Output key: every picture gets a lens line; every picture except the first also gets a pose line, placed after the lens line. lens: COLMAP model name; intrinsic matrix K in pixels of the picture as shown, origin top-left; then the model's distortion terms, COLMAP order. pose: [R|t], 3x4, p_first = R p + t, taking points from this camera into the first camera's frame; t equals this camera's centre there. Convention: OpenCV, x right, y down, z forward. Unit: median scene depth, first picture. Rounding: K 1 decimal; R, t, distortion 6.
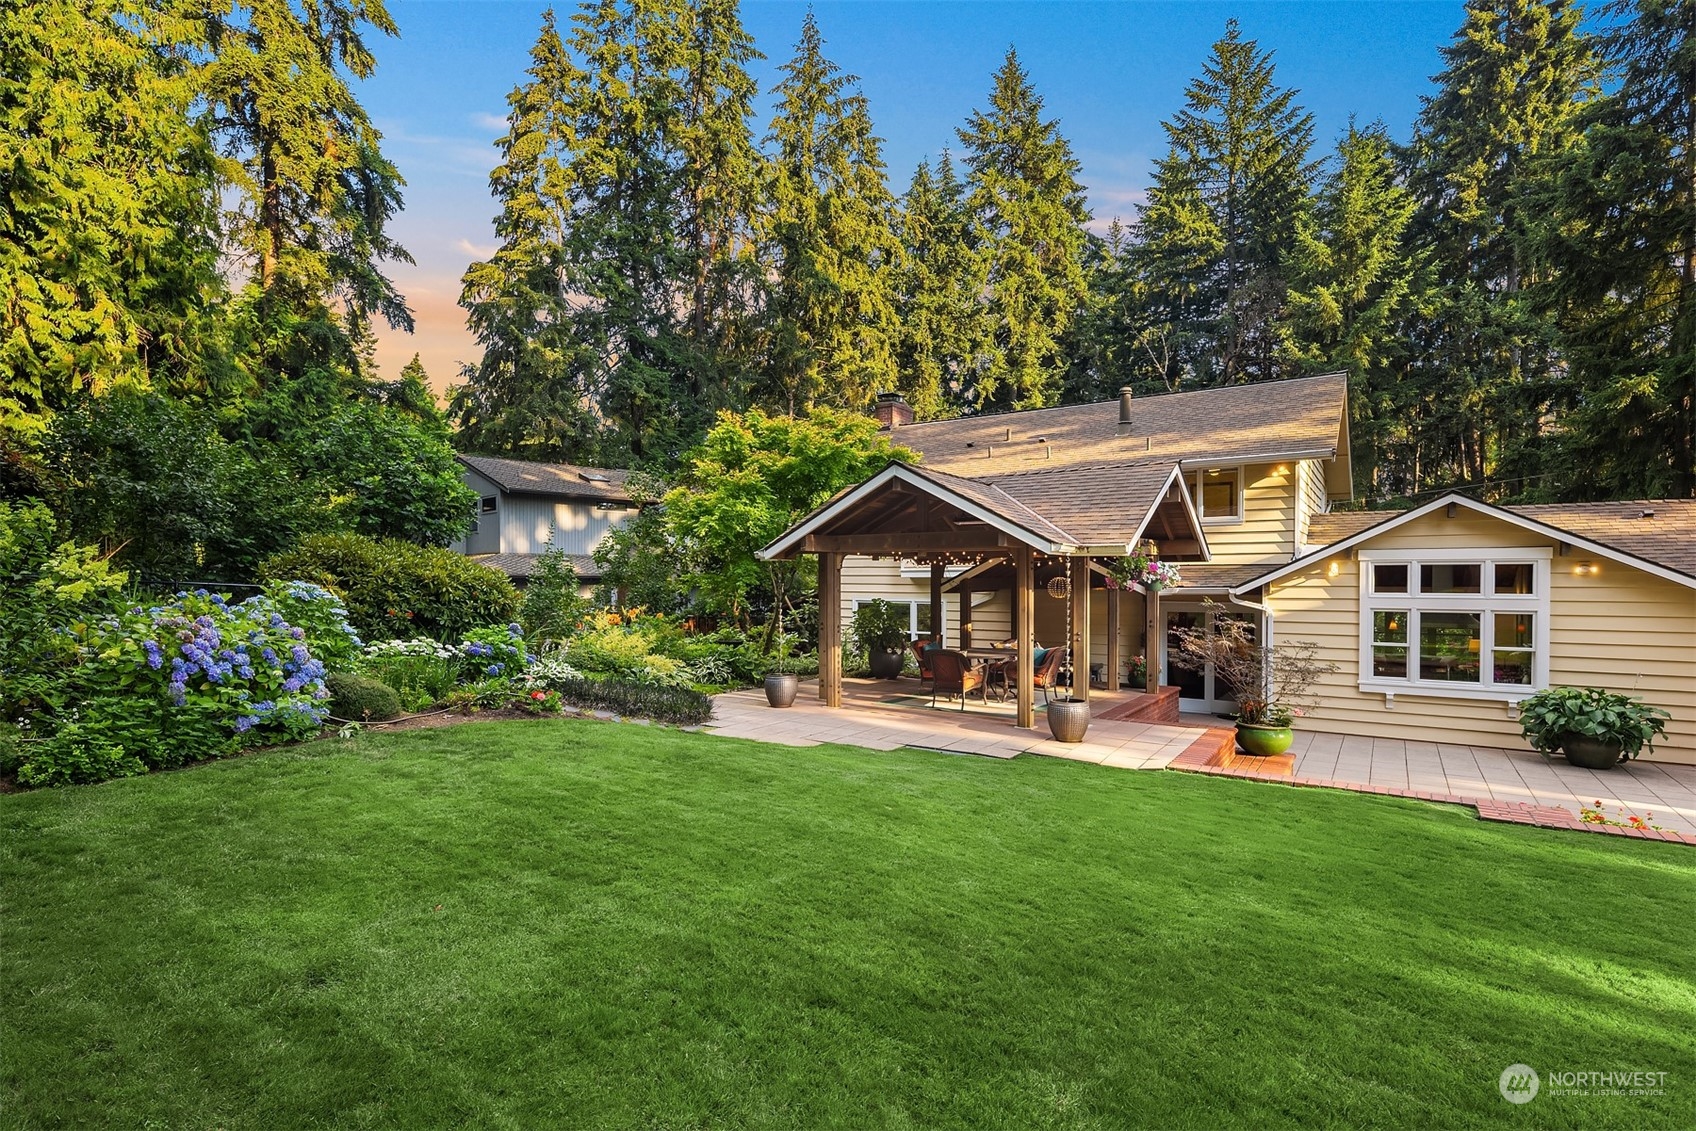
lens RADIAL K [[818.2, 0, 847.6], [0, 818.2, 579.0], [0, 0, 1]] dist [0.004263, -0.003710]
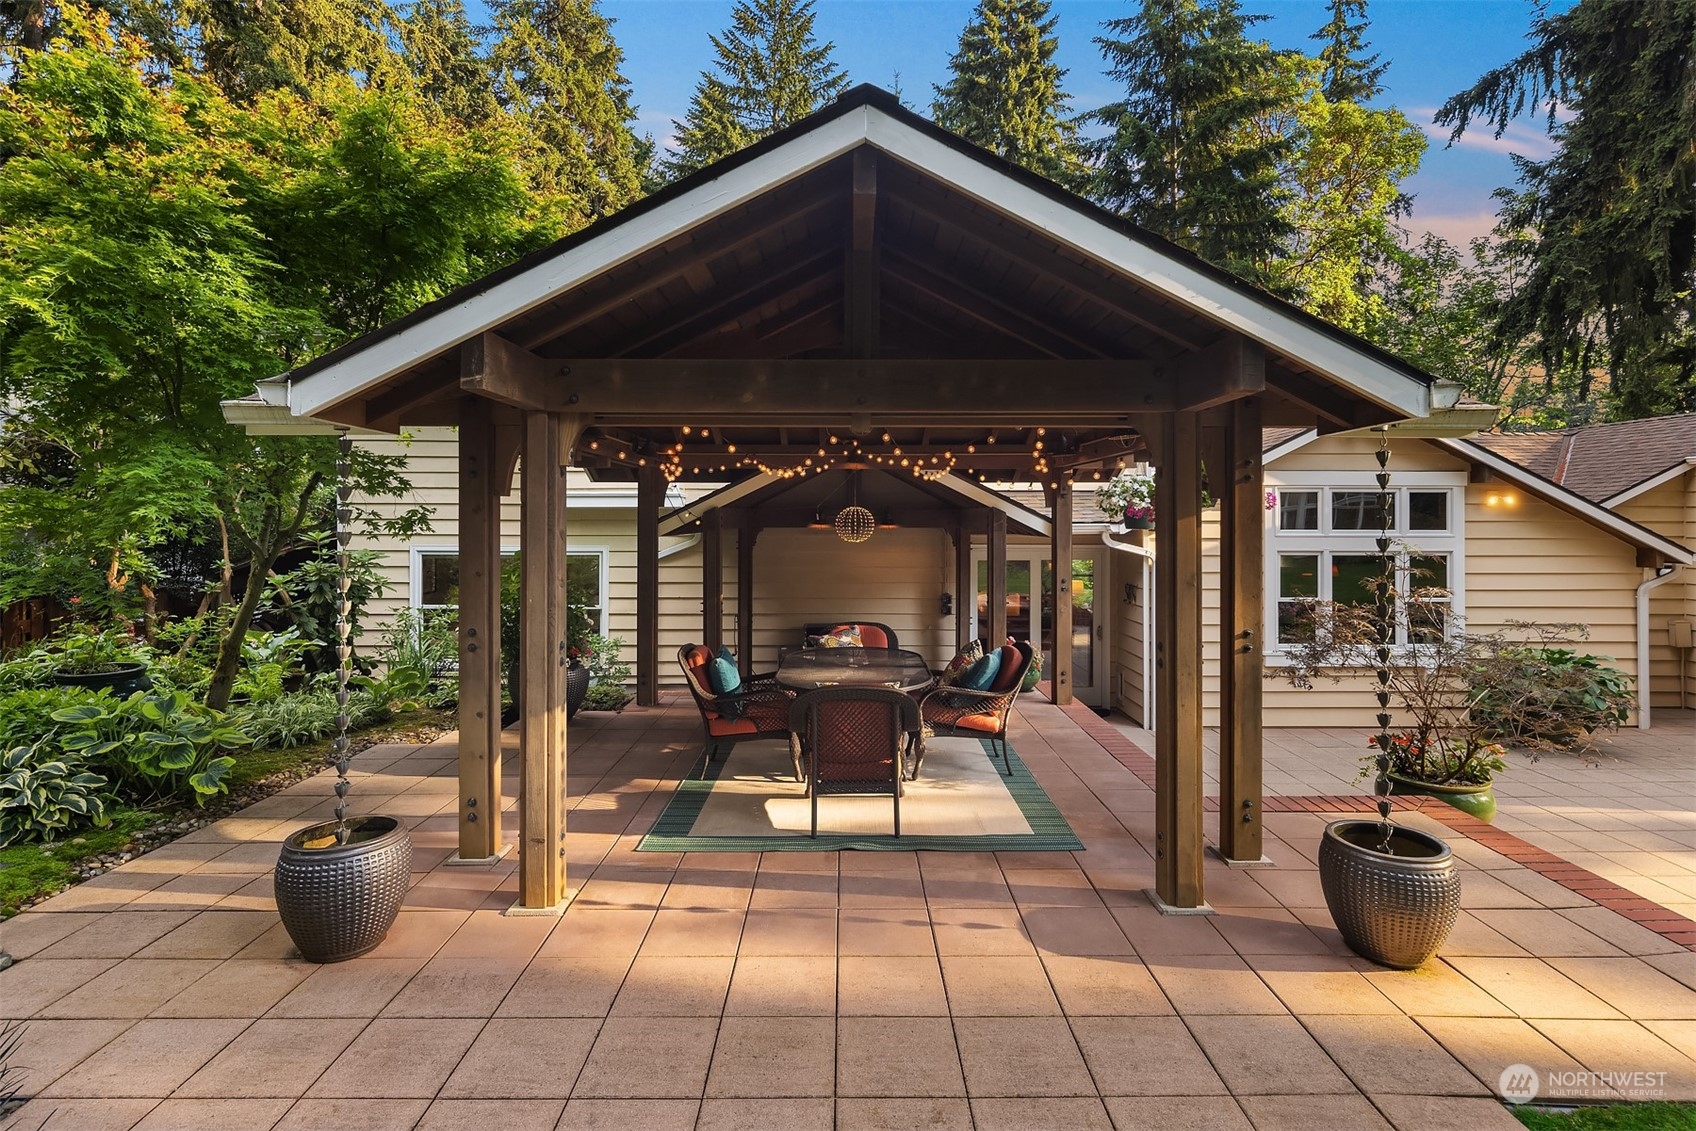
lens RADIAL K [[818.2, 0, 848.6], [0, 818.2, 515.6], [0, 0, 1]] dist [0.004263, -0.003710]
pose [[0.824788, 0.002740, 0.565435, -0.026509], [-0.000994, 0.999994, -0.003395, 0.002007], [-0.565441, 0.002238, 0.824786, 0.180186]]
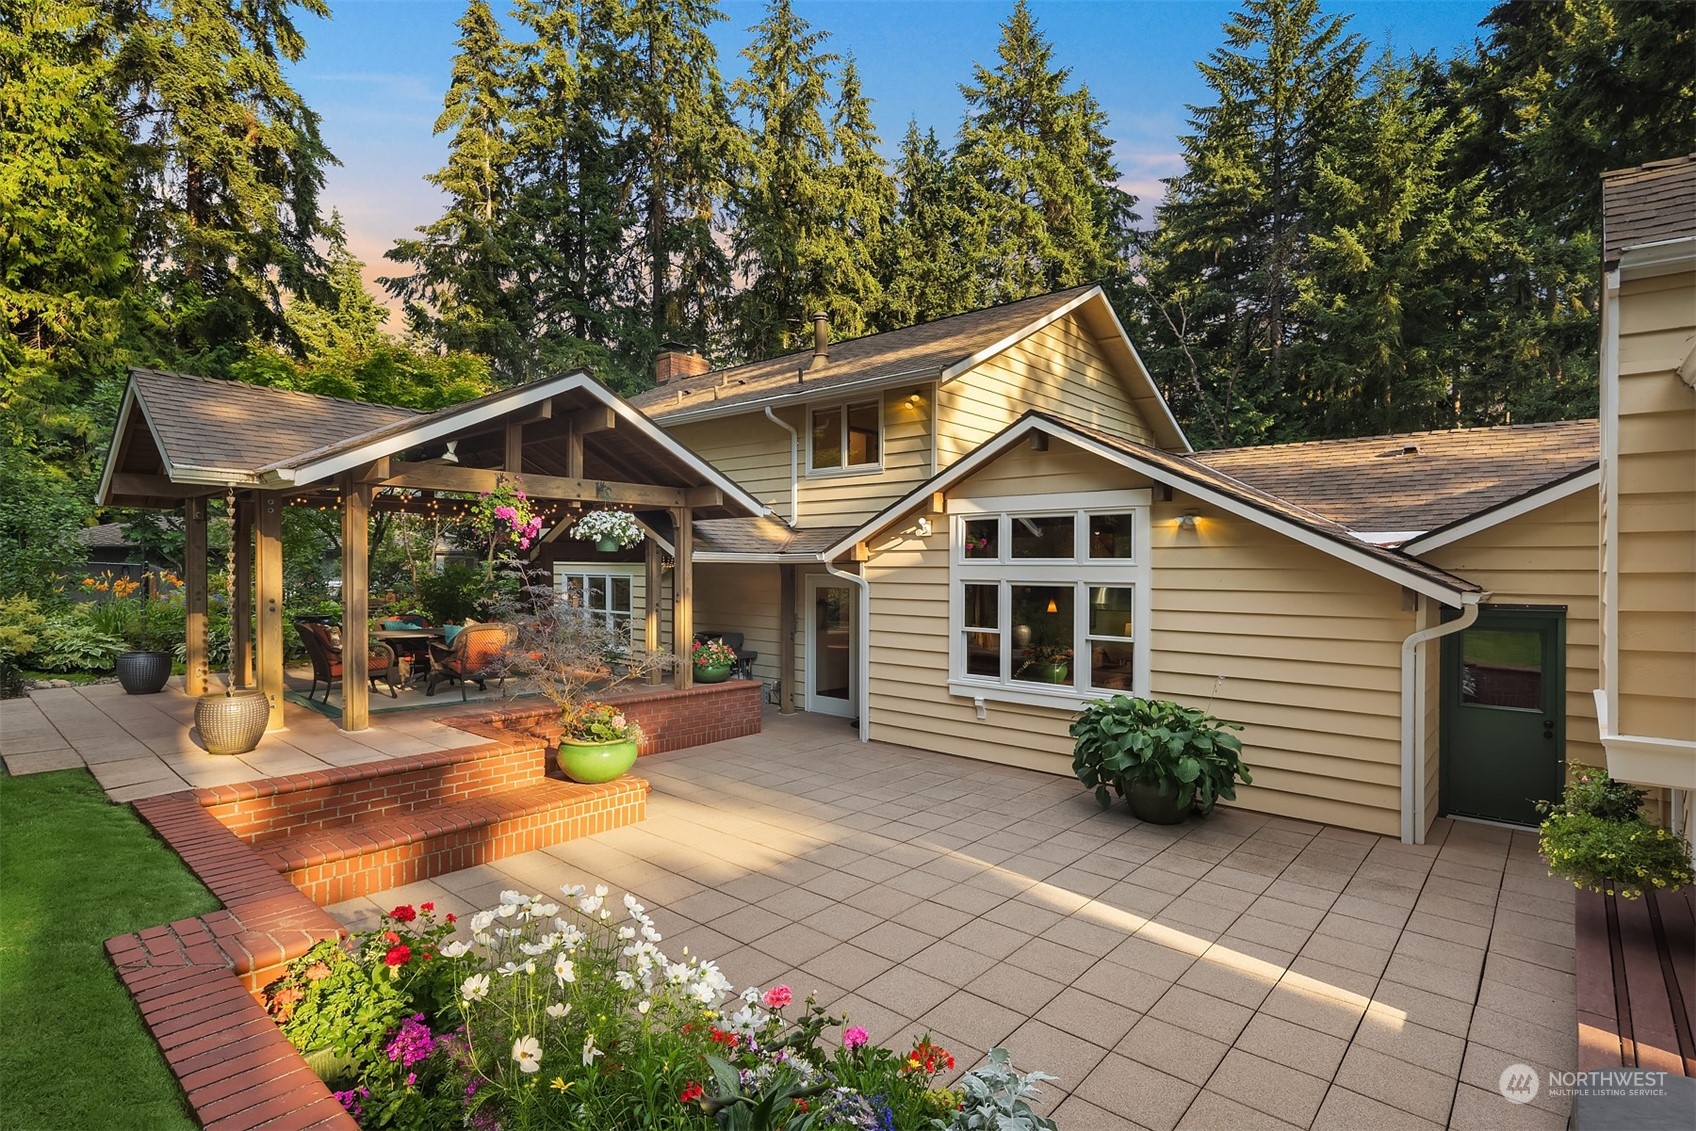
lens RADIAL K [[818.2, 0, 855.4], [0, 818.2, 561.2], [0, 0, 1]] dist [0.004263, -0.003710]
pose [[0.991042, 0.006540, -0.133391, 0.188382], [-0.007918, 0.999921, -0.009800, 0.007884], [0.133316, 0.010768, 0.991015, 0.078800]]
